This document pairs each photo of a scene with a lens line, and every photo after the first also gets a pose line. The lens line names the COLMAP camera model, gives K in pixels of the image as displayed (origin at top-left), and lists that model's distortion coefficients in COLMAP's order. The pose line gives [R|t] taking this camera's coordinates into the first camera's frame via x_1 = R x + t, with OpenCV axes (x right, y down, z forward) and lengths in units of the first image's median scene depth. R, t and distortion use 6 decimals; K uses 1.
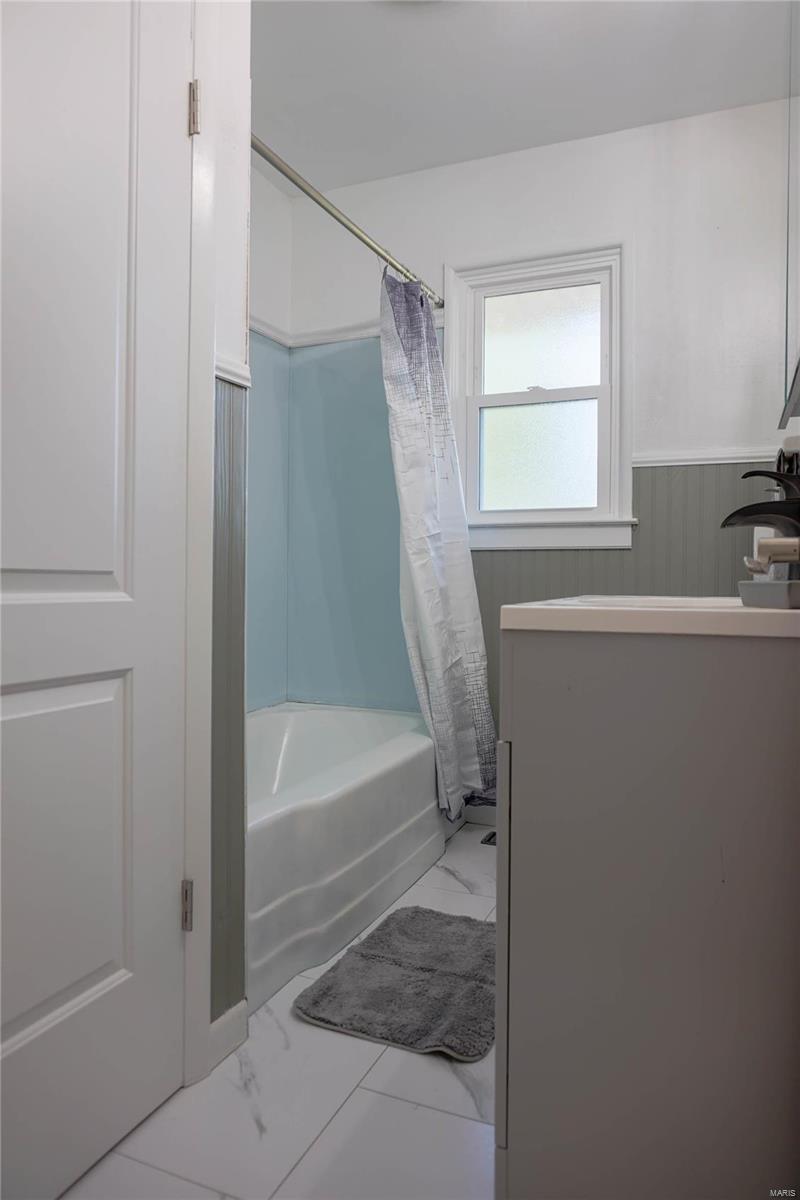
lens RADIAL K [[812.5, 0, 389.2], [0, 812.5, 599.3], [0, 0, 1]] dist [-0.051194, 0.036803]
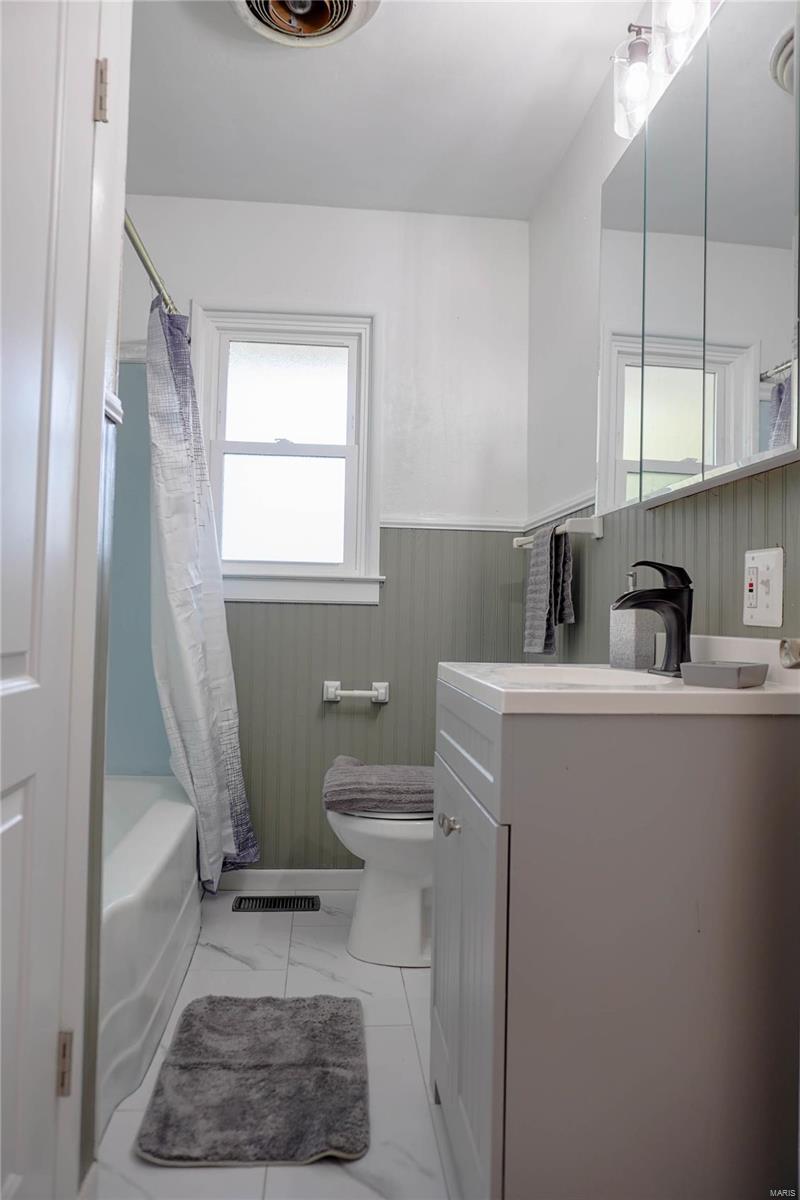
lens RADIAL K [[812.5, 0, 389.2], [0, 812.5, 599.3], [0, 0, 1]] dist [-0.051194, 0.036803]
pose [[0.878827, 0.025648, 0.476450, -0.196714], [-0.005642, 0.999043, -0.043373, -0.025268], [-0.477107, 0.035429, 0.878131, 0.075415]]
